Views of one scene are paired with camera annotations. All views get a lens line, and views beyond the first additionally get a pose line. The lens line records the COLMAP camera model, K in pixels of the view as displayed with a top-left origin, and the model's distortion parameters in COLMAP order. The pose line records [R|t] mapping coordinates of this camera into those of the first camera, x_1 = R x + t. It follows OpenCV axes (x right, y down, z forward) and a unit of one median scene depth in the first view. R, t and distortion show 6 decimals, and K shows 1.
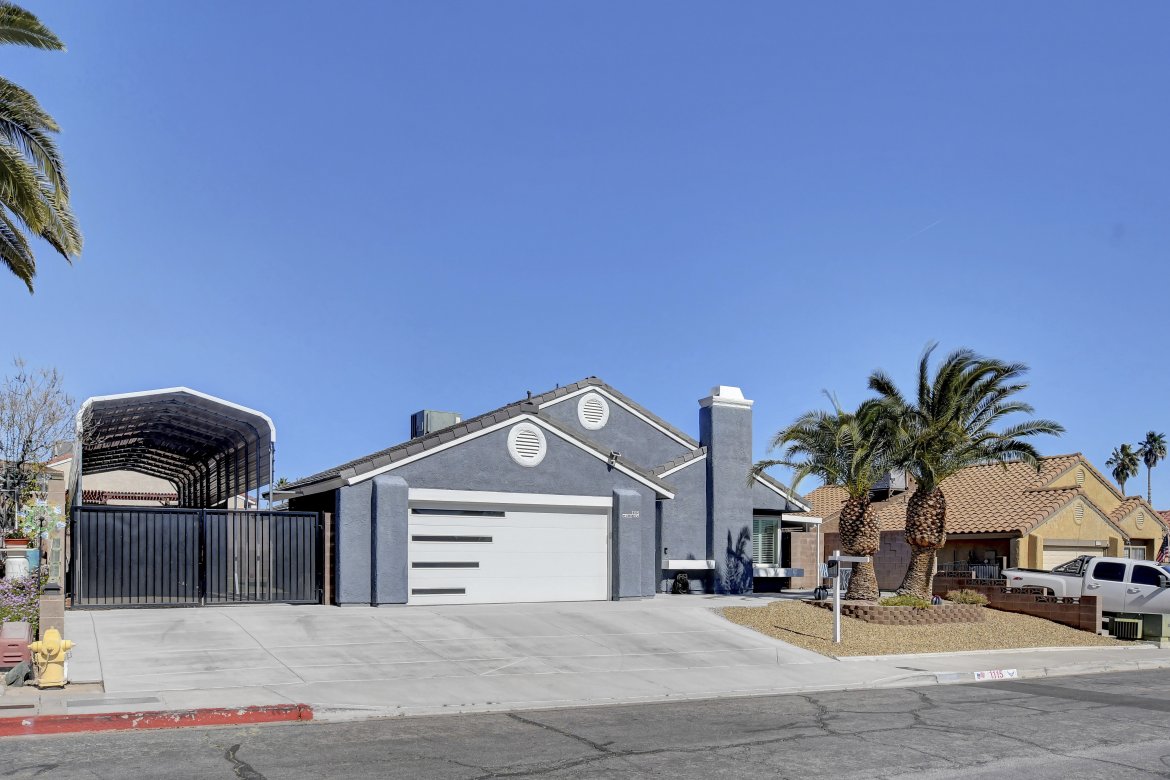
lens RADIAL K [[894.3, 0, 582.3], [0, 894.3, 554.3], [0, 0, 1]] dist [-0.001719, -0.002351]
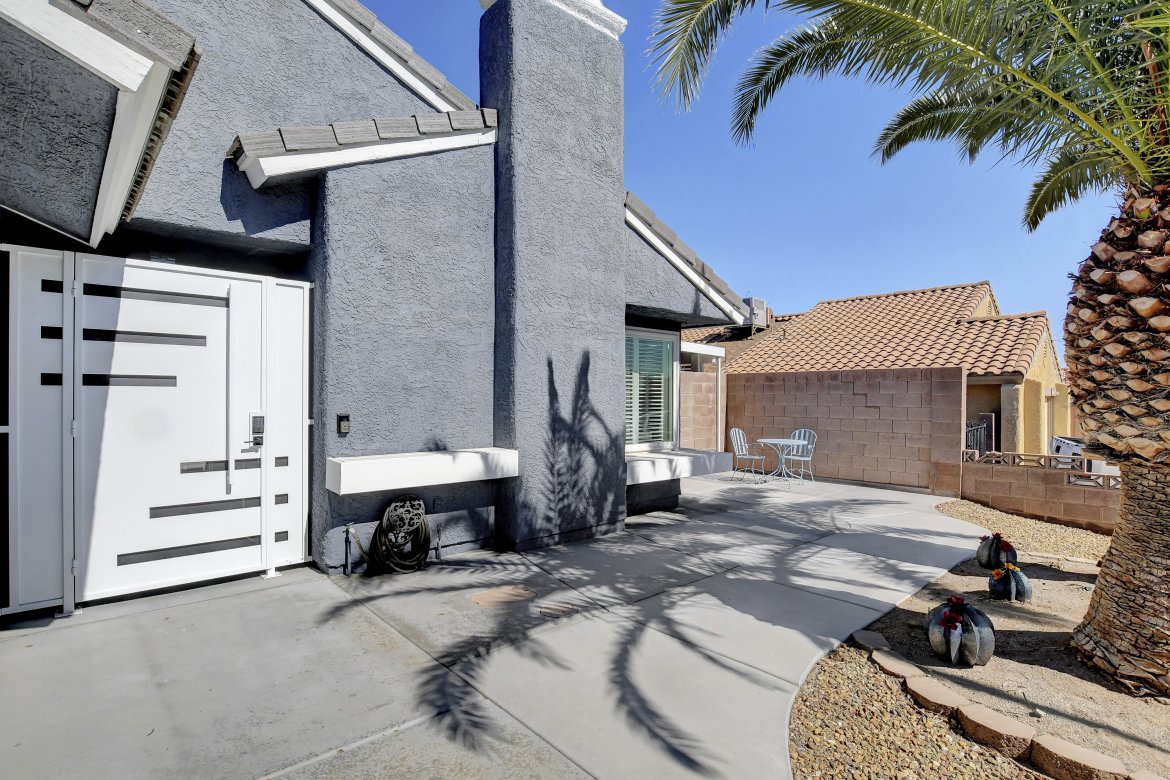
lens RADIAL K [[581.6, 0, 576.0], [0, 581.6, 384.0], [0, 0, 1]] dist [-0.040023, 0.000158]
pose [[0.984434, 0.008947, 0.175524, 0.155002], [-0.007785, 0.999943, -0.007310, -0.019233], [-0.175580, 0.005830, 0.984448, 0.923423]]
